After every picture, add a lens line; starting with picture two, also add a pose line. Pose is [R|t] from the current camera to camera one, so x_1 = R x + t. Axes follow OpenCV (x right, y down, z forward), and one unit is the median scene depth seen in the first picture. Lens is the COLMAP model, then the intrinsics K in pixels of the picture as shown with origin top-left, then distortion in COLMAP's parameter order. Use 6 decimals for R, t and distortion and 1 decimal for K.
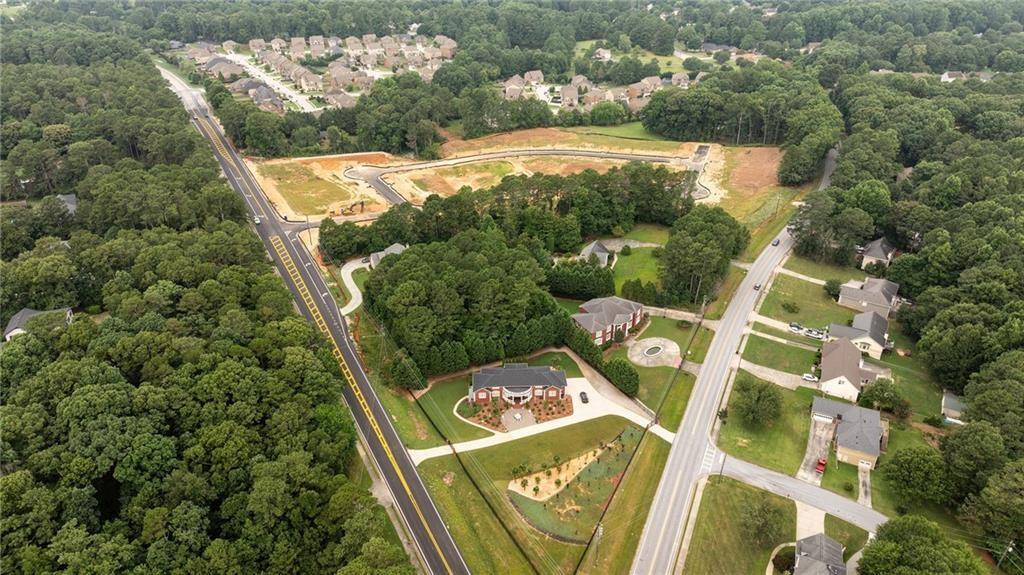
lens RADIAL K [[701.0, 0, 515.8], [0, 701.0, 287.6], [0, 0, 1]] dist [0.181788, -0.194513]
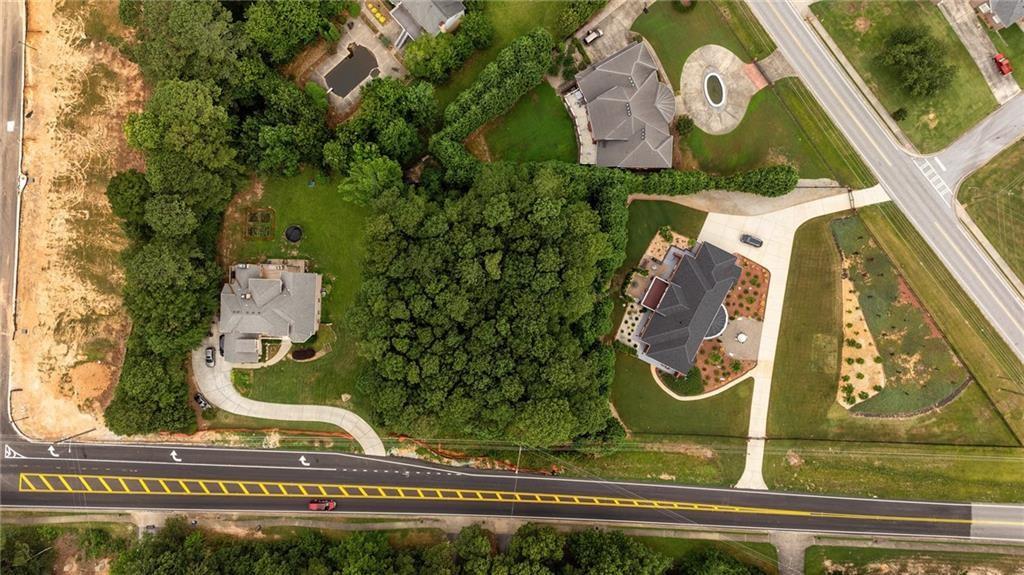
lens RADIAL K [[701.0, 0, 515.8], [0, 701.0, 287.6], [0, 0, 1]] dist [0.181788, -0.194513]
pose [[0.489152, -0.871955, -0.020599, -0.046190], [0.432748, 0.222124, 0.873722, -0.529525], [-0.757271, -0.436297, 0.485989, 0.707521]]
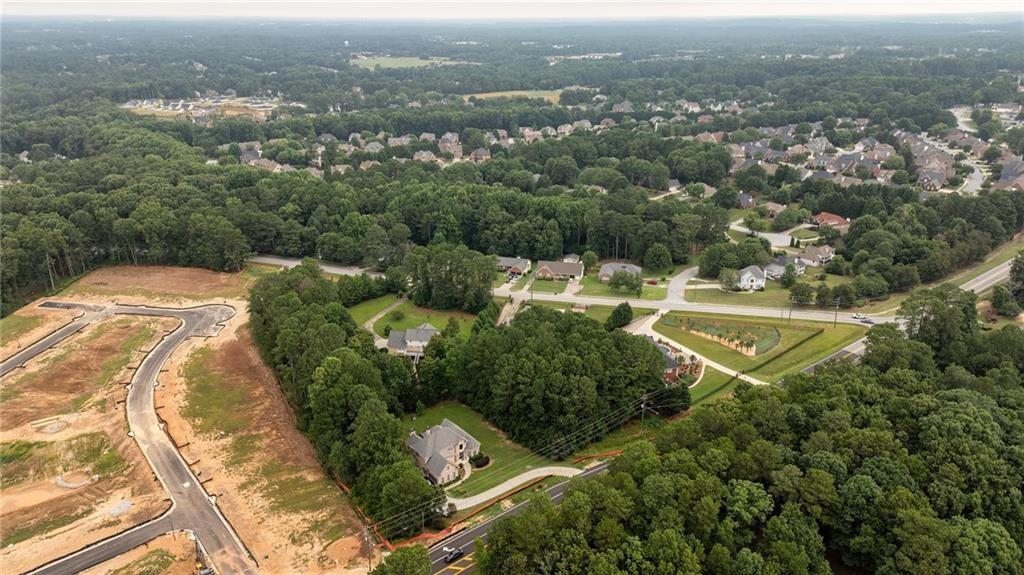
lens RADIAL K [[695.7, 0, 515.5], [0, 695.7, 293.7], [0, 0, 1]] dist [0.193660, -0.208808]
pose [[-0.187682, -0.356666, 0.915186, -0.935251], [0.478022, 0.780791, 0.402320, -0.499688], [-0.858062, 0.512987, 0.023954, 1.000607]]
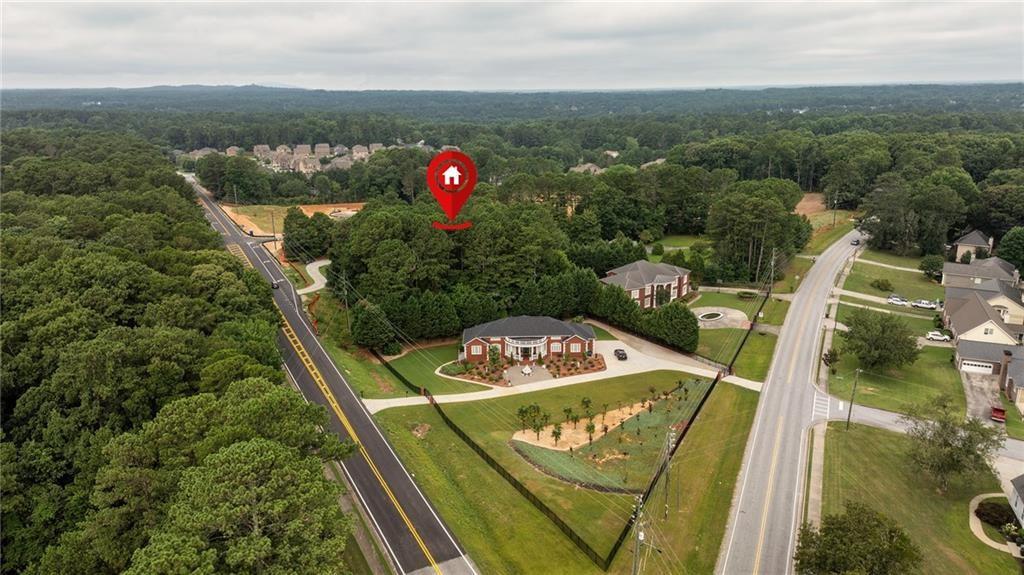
lens RADIAL K [[701.0, 0, 515.8], [0, 701.0, 287.6], [0, 0, 1]] dist [0.181788, -0.194513]
pose [[0.999937, -0.005114, -0.009951, -0.000563], [0.002674, 0.972881, -0.231290, 0.223950], [0.010864, 0.231249, 0.972834, 0.263008]]
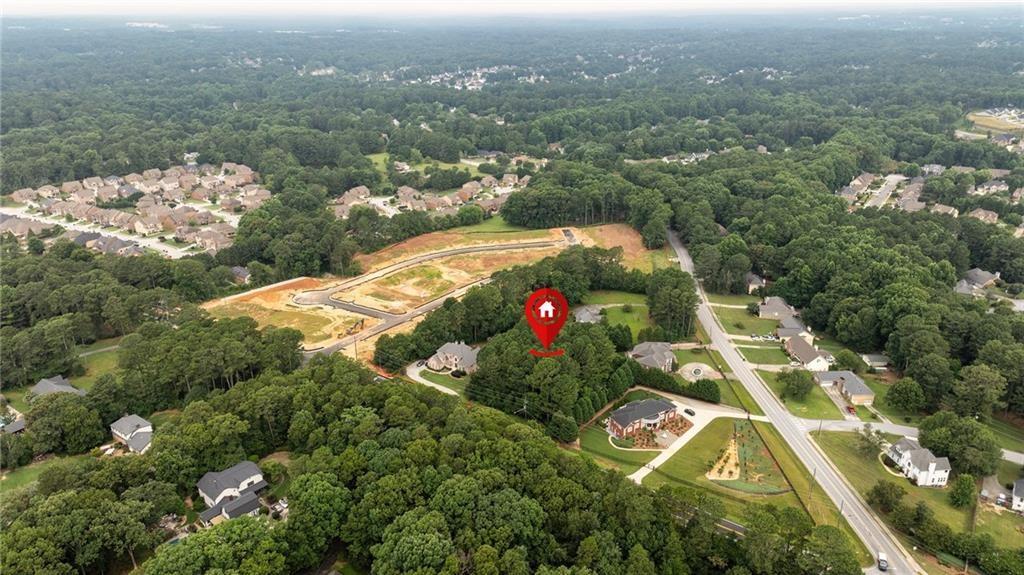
lens RADIAL K [[695.7, 0, 515.5], [0, 695.7, 293.7], [0, 0, 1]] dist [0.193660, -0.208808]
pose [[0.887226, -0.180216, 0.424679, -0.652959], [0.229600, 0.970931, -0.067650, -0.045361], [-0.400142, 0.157527, 0.902813, -0.117252]]
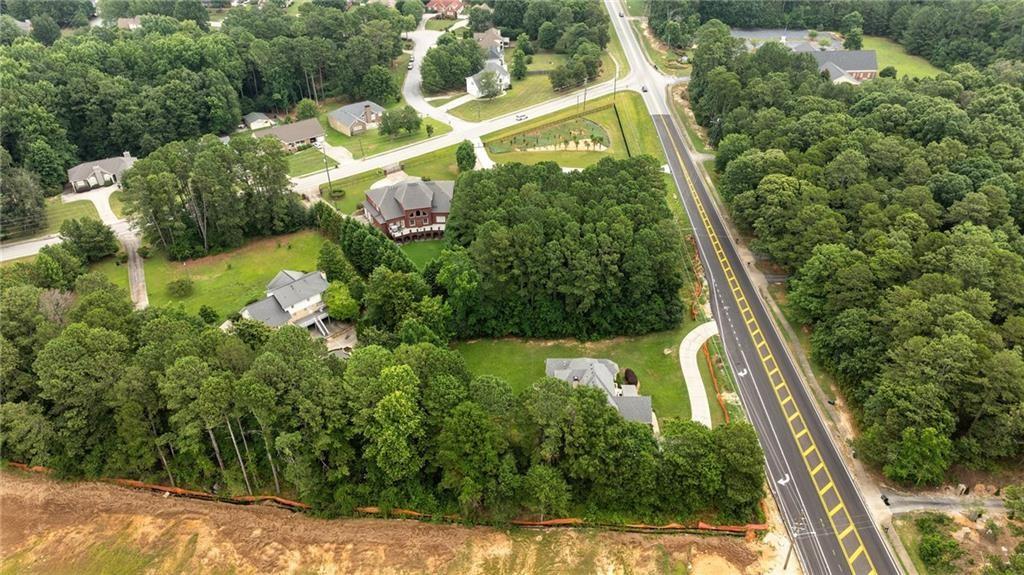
lens RADIAL K [[701.0, 0, 515.8], [0, 701.0, 287.6], [0, 0, 1]] dist [0.181788, -0.194513]
pose [[-0.888618, -0.259730, 0.378019, -0.341716], [0.223248, 0.475032, 0.851178, -0.620454], [-0.400648, 0.840764, -0.364138, 1.368117]]
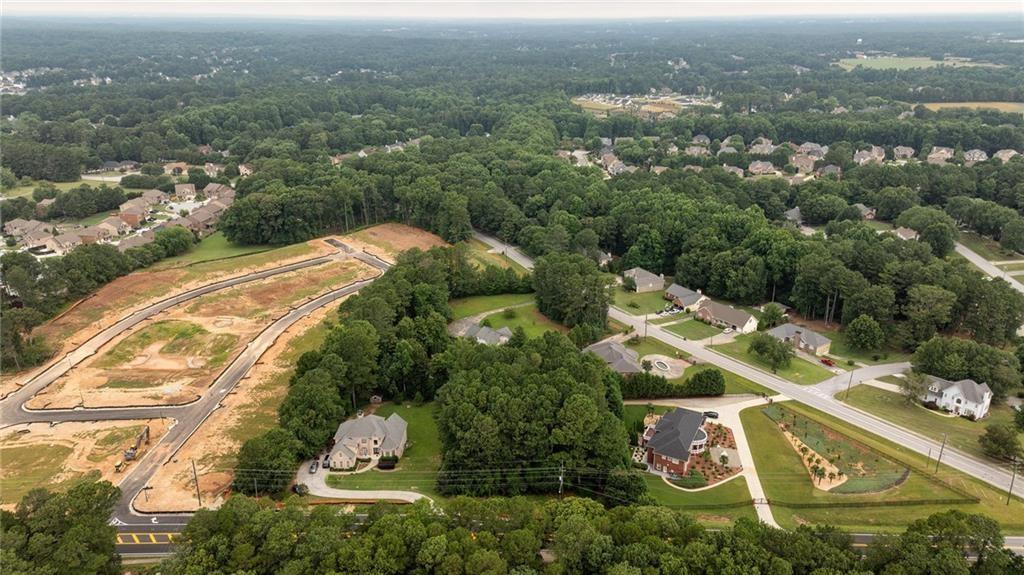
lens RADIAL K [[695.7, 0, 515.5], [0, 695.7, 293.7], [0, 0, 1]] dist [0.193660, -0.208808]
pose [[0.482215, -0.319201, 0.815831, -0.771549], [0.423254, 0.900245, 0.102055, -0.220070], [-0.767024, 0.296091, 0.569214, 0.491637]]
